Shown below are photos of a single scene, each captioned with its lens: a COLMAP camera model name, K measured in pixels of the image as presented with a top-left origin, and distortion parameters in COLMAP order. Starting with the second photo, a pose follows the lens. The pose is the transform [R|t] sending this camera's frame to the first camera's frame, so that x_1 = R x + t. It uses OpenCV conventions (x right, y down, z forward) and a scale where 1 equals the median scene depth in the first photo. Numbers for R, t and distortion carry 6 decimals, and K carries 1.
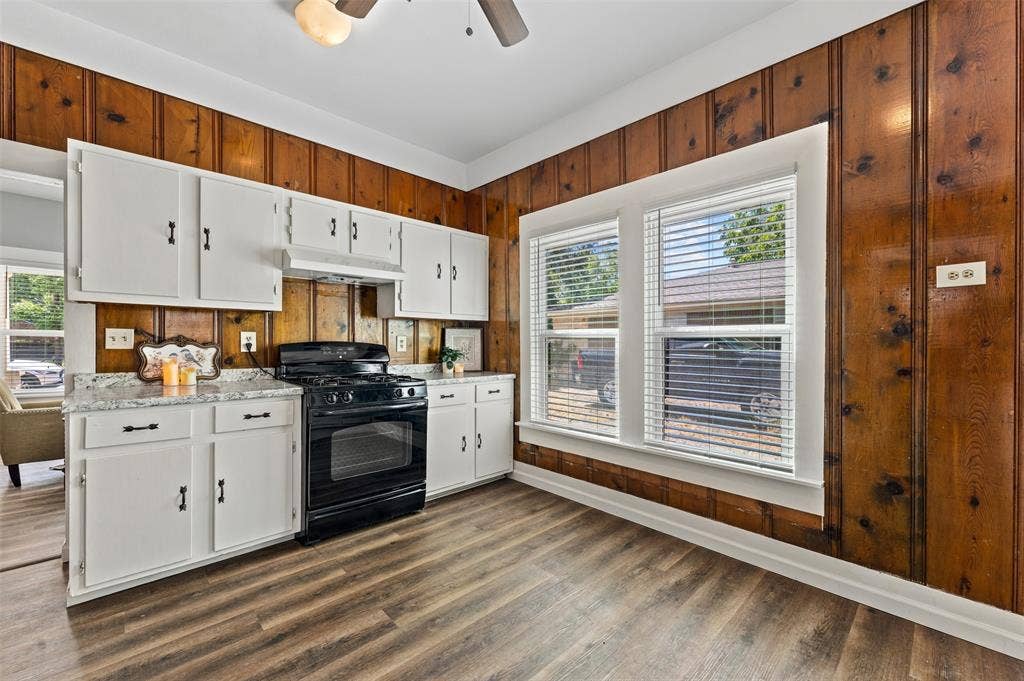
lens RADIAL K [[415.6, 0, 512.0], [0, 415.6, 340.5], [0, 0, 1]] dist [-0.000445, -0.000119]
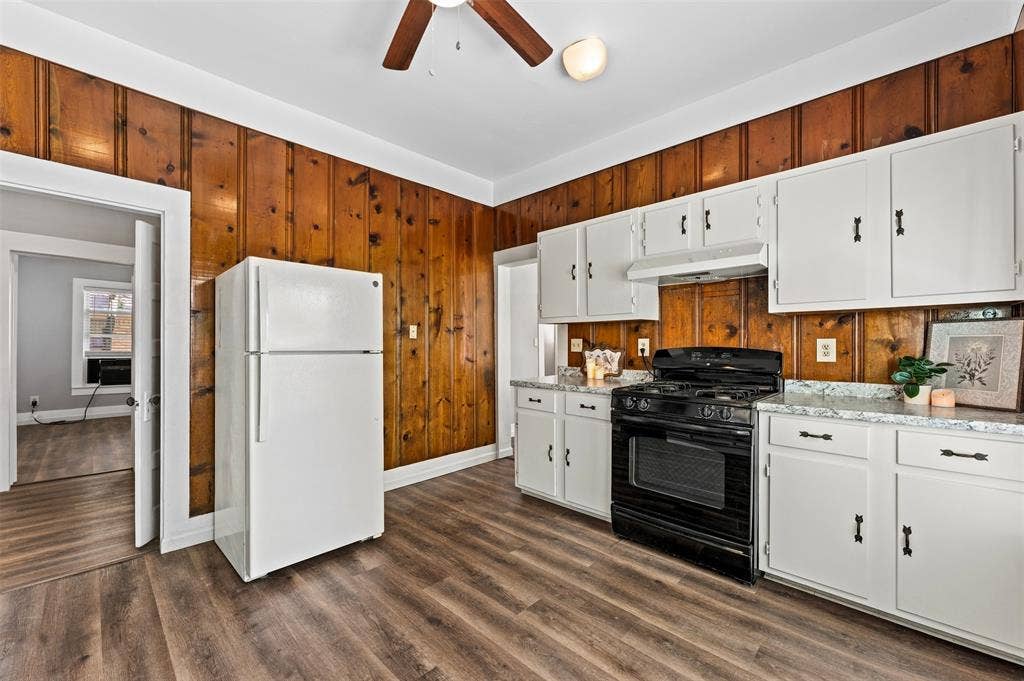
lens RADIAL K [[415.6, 0, 512.0], [0, 415.6, 340.5], [0, 0, 1]] dist [-0.000445, -0.000119]
pose [[0.034874, -0.015162, -0.999277, 0.568249], [0.003956, 0.999879, -0.015033, 0.000469], [0.999384, -0.003429, 0.034929, 0.669853]]
